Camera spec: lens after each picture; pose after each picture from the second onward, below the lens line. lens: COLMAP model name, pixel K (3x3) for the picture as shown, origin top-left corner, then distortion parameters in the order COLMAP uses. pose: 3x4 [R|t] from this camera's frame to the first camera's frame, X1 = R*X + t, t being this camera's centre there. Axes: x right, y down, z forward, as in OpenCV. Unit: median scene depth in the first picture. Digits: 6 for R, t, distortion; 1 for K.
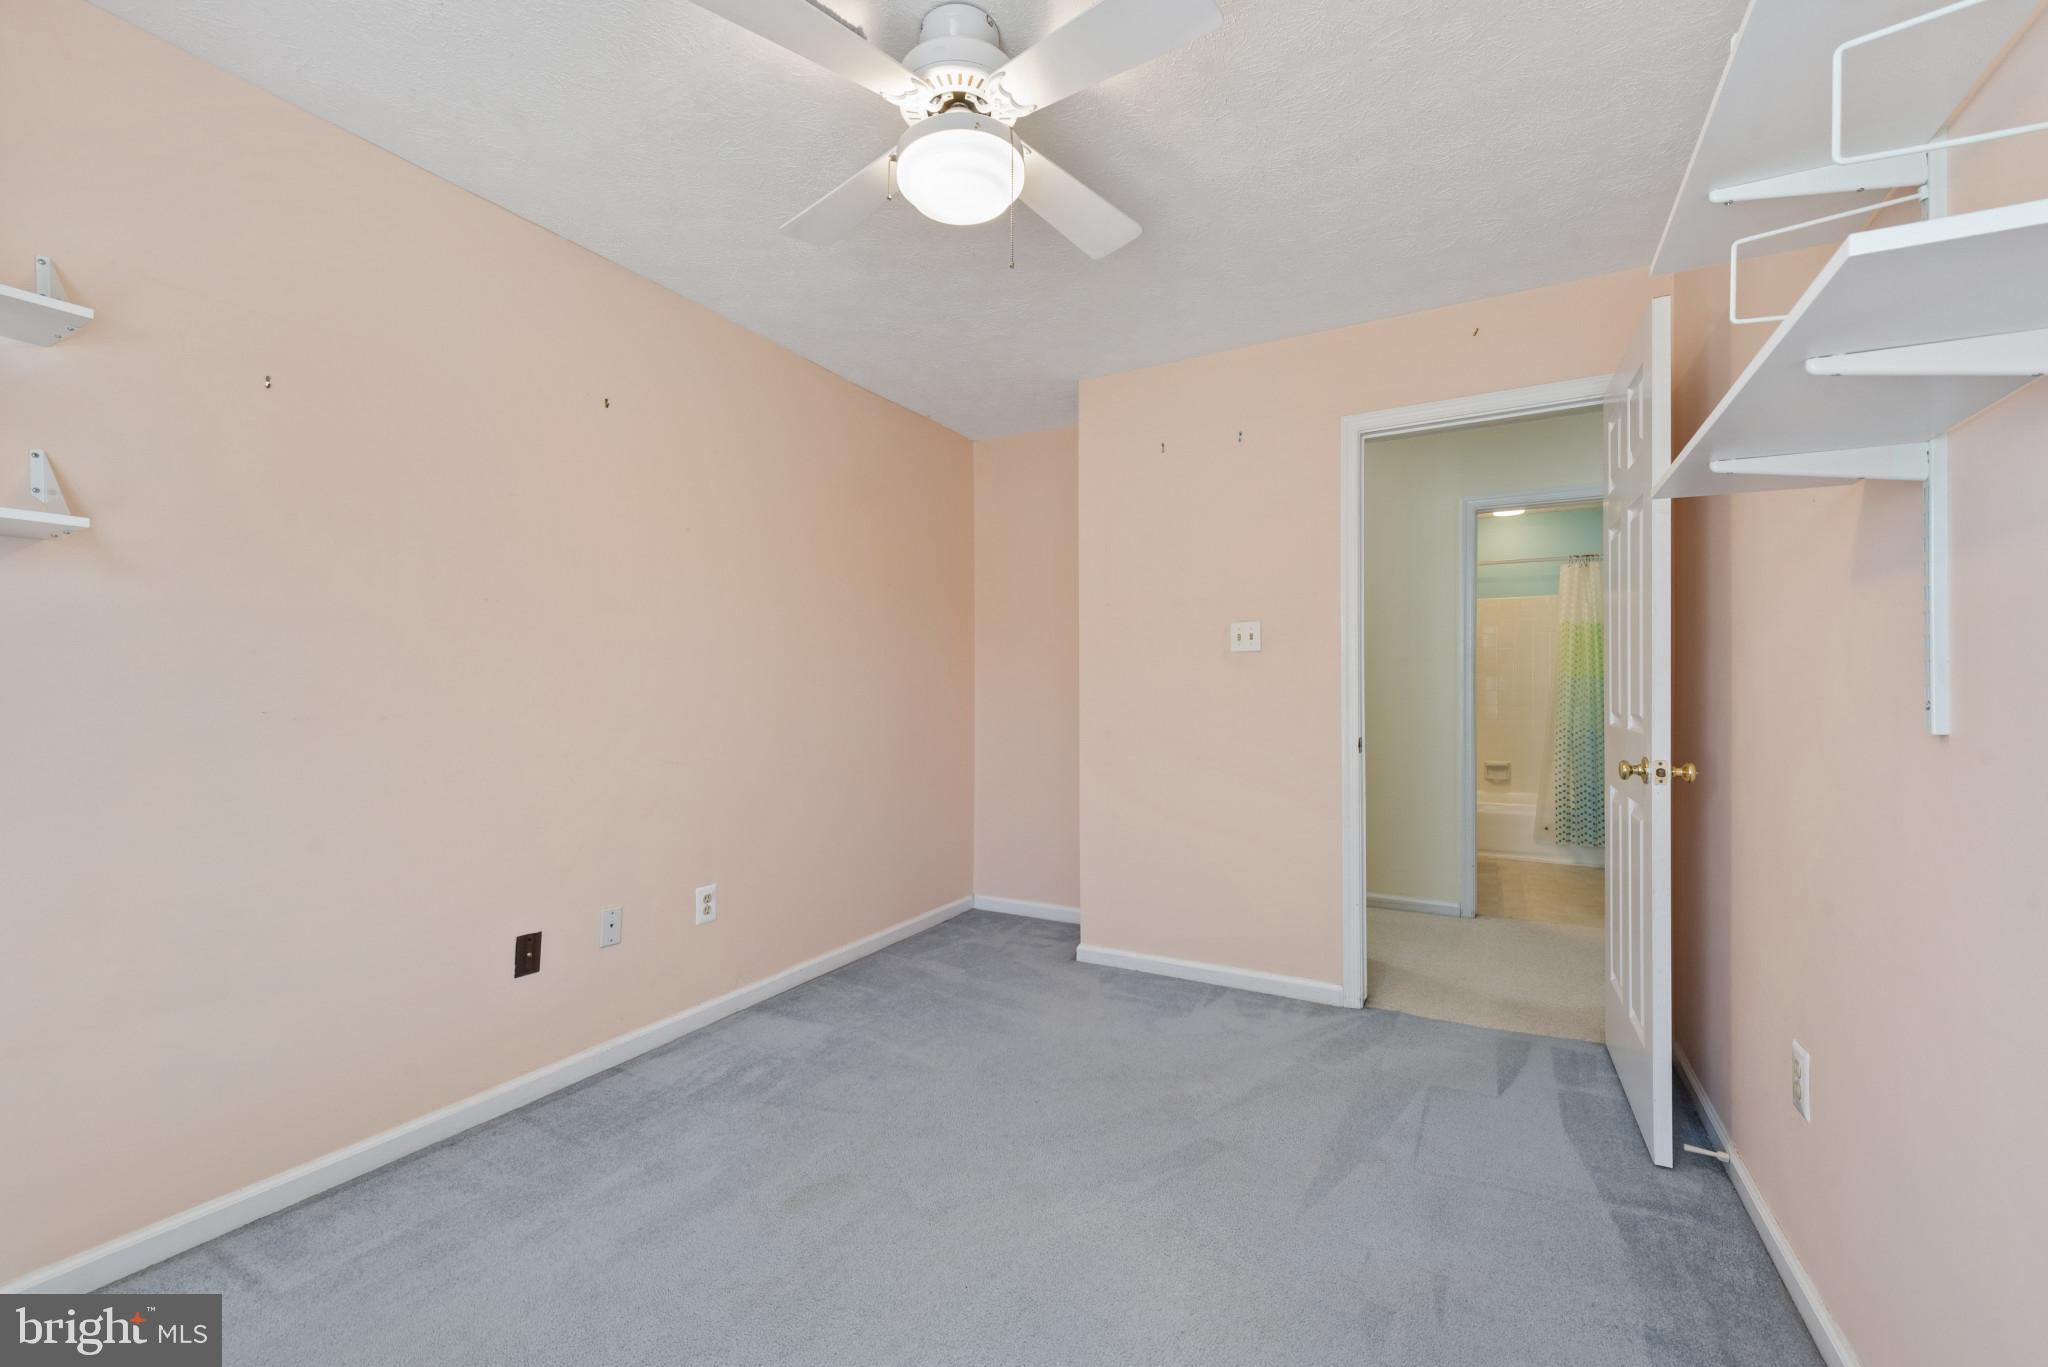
lens RADIAL K [[841.6, 0, 1025.6], [0, 841.6, 685.6], [0, 0, 1]] dist [0.015953, -0.006653]
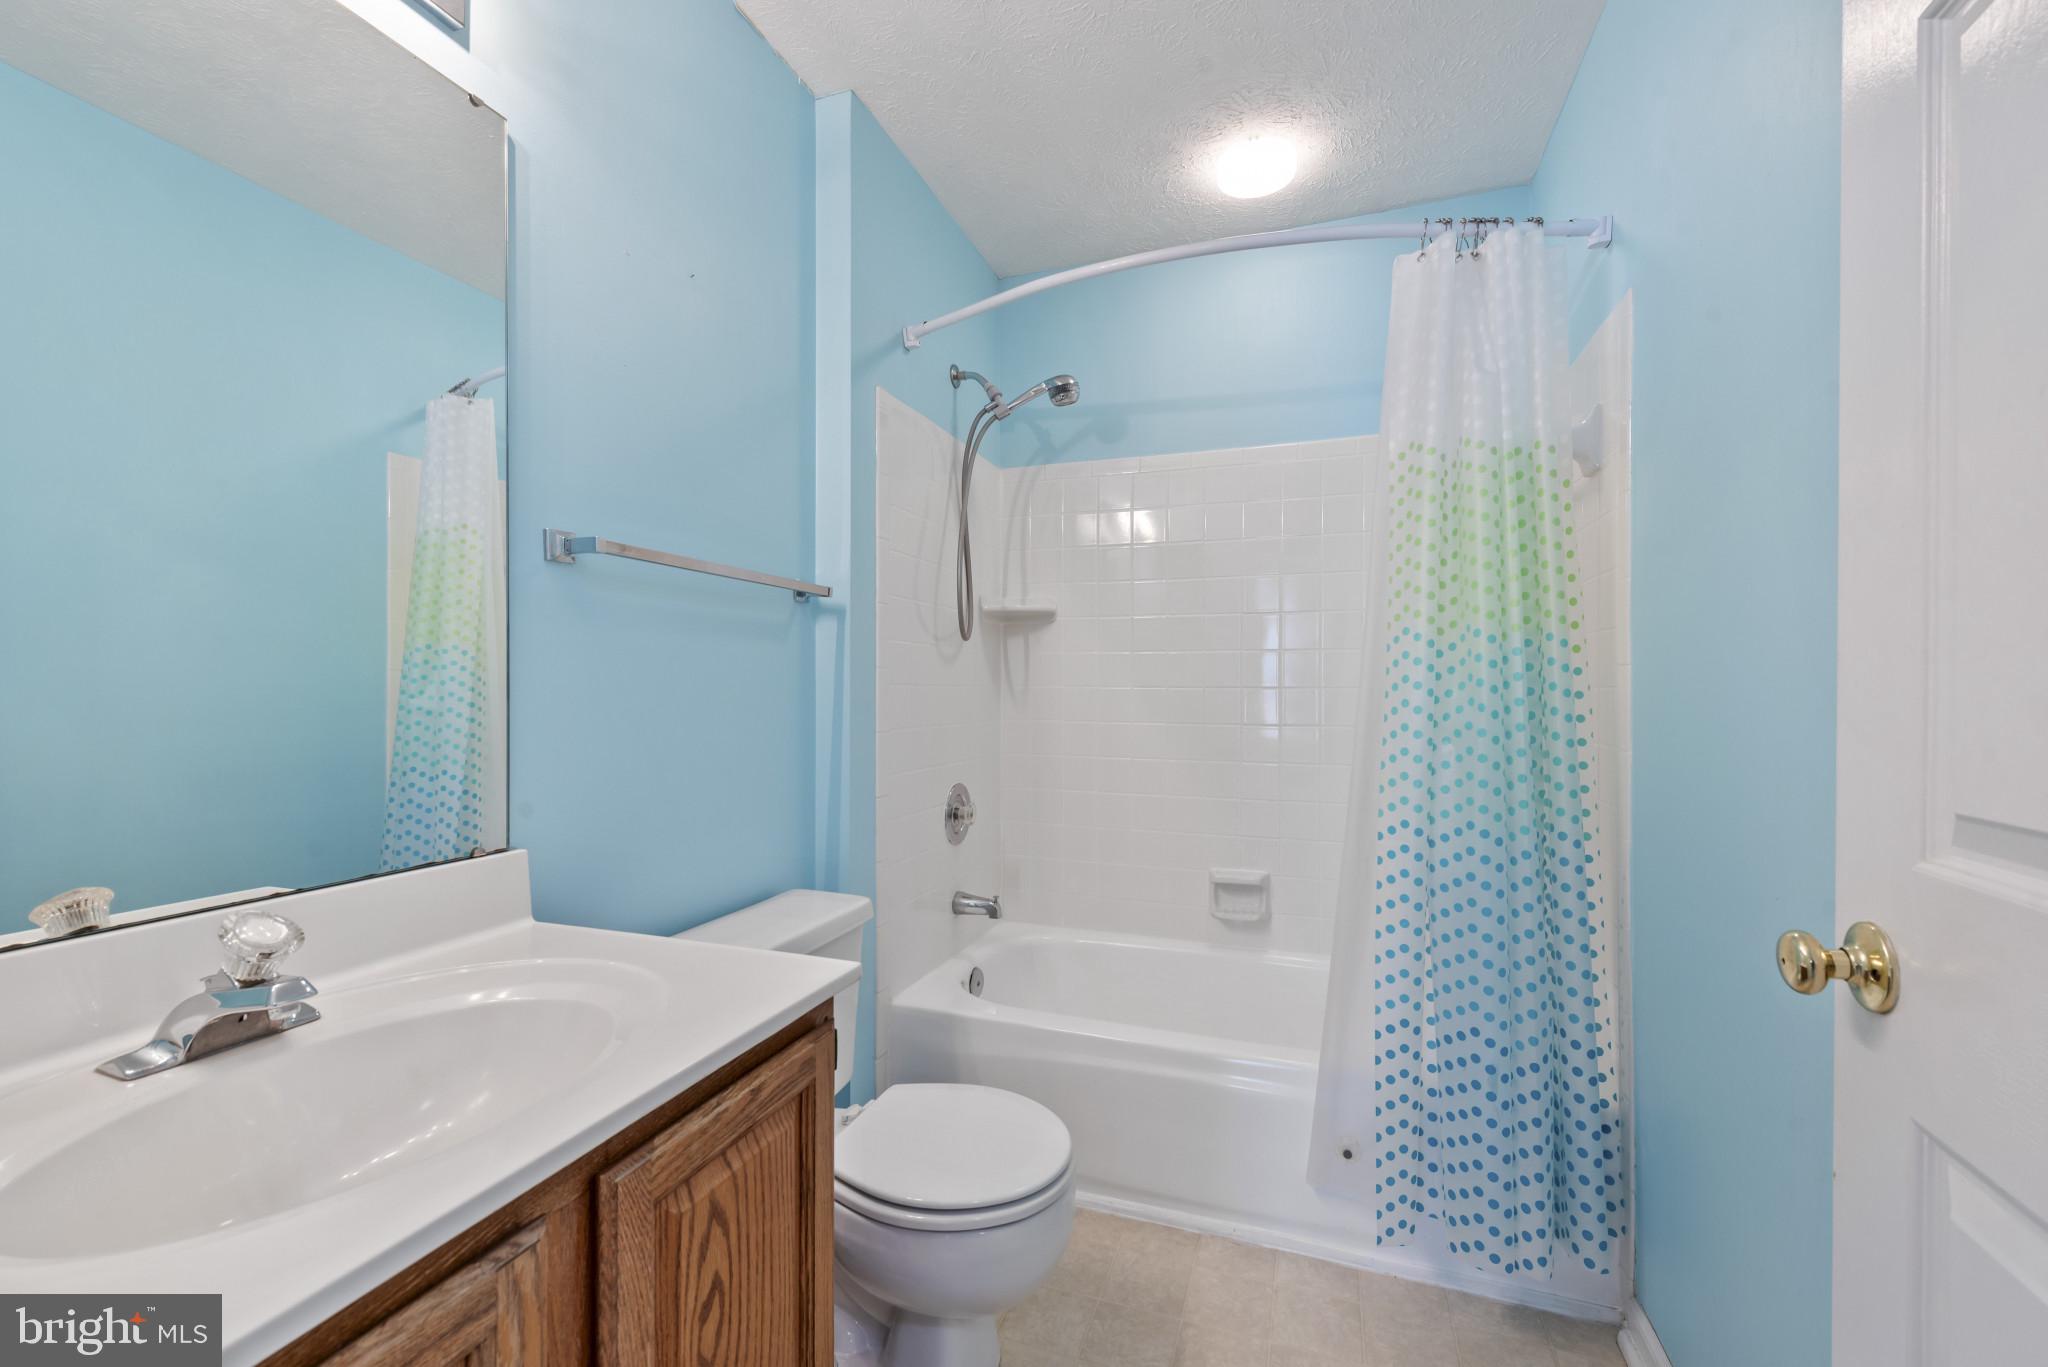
lens RADIAL K [[841.6, 0, 1025.6], [0, 841.6, 685.6], [0, 0, 1]] dist [0.015953, -0.006653]
pose [[0.987492, 0.000520, 0.157666, 0.400885], [-0.000899, 0.999997, 0.002331, 0.004587], [-0.157664, -0.002443, 0.987490, 0.635989]]
